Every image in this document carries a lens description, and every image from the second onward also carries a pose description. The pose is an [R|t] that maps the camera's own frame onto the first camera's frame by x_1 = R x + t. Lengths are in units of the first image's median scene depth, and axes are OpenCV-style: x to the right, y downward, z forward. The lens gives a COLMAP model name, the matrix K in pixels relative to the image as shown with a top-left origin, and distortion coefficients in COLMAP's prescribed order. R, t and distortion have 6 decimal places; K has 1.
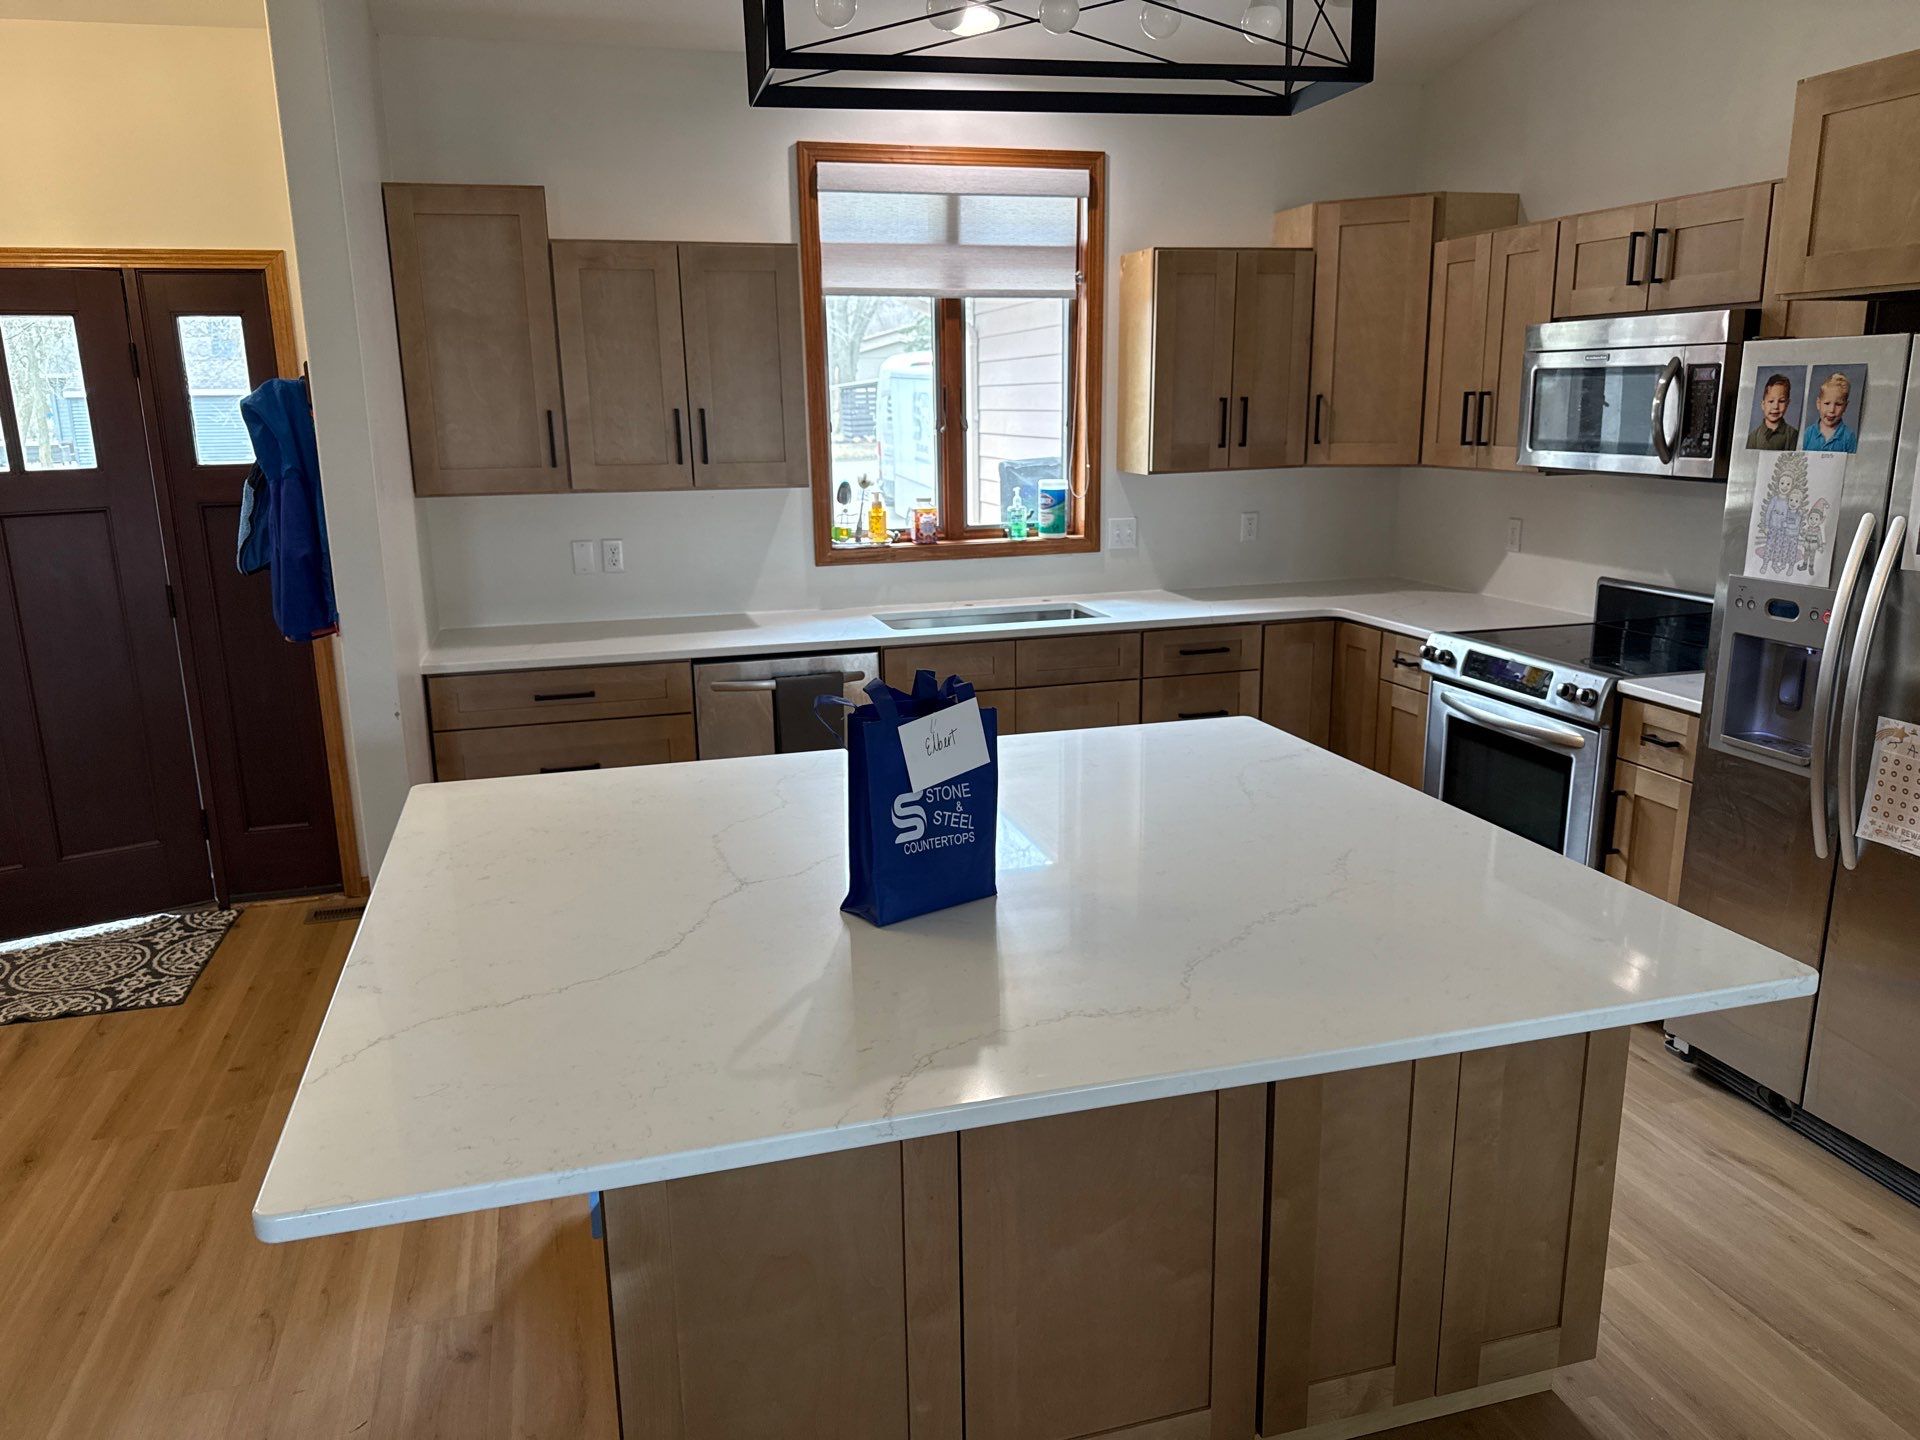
lens RADIAL K [[1349.3, 0, 949.3], [0, 1349.3, 714.0], [0, 0, 1]] dist [0.098892, -0.119491]
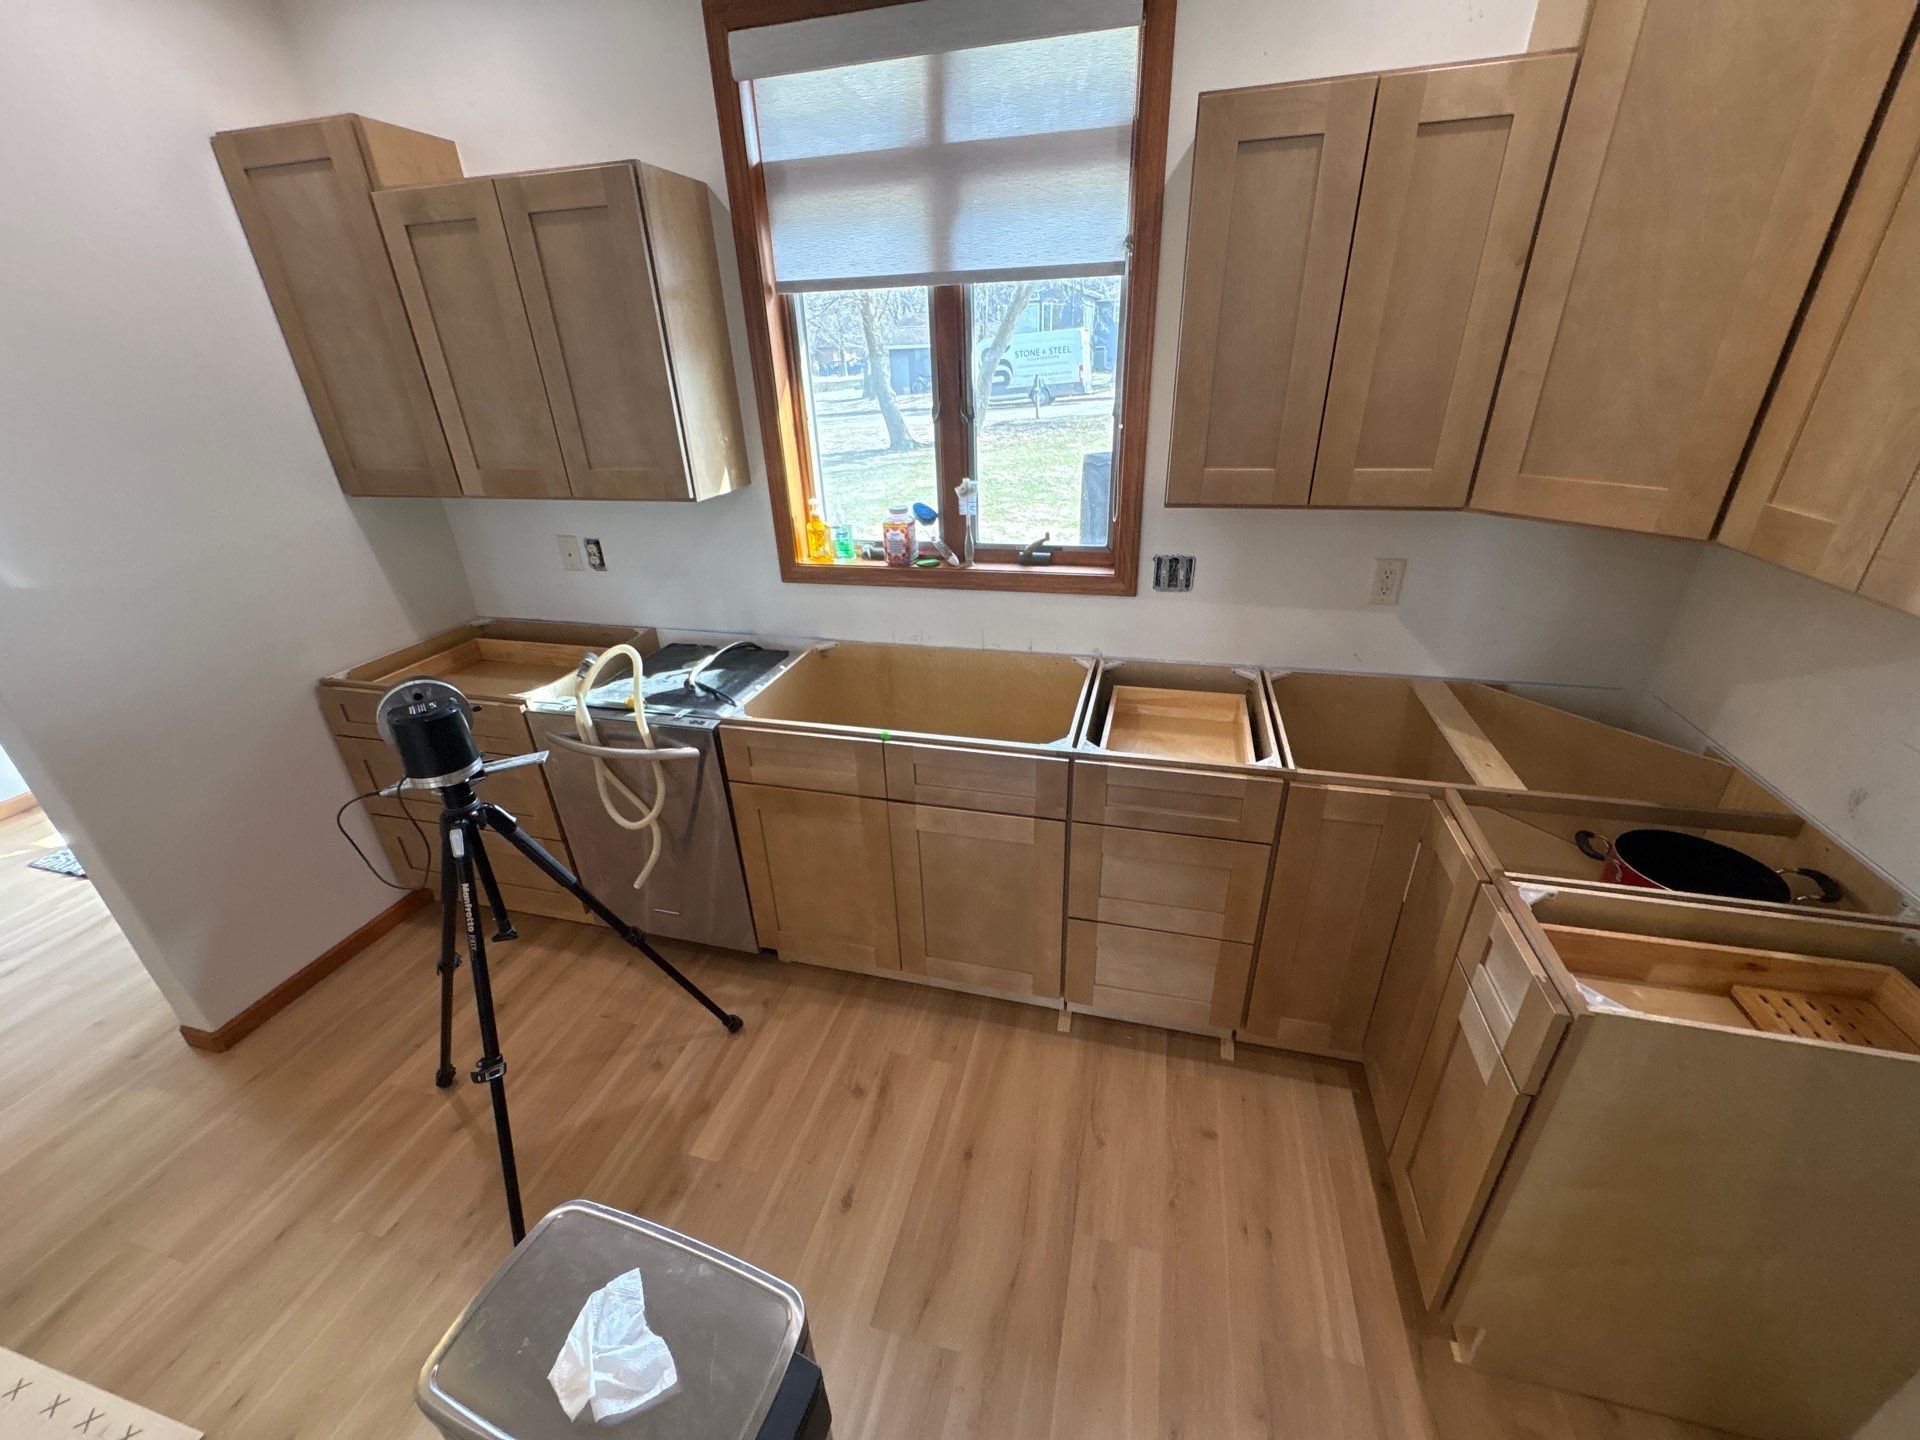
lens RADIAL K [[753.9, 0, 960.0], [0, 753.9, 720.0], [0, 0, 1]] dist [-0.000003, 0.000007]
pose [[0.859293, 0.210341, -0.466231, 0.252436], [-0.097126, 0.962046, 0.255019, -0.161427], [0.502176, -0.173853, 0.847109, 0.631319]]
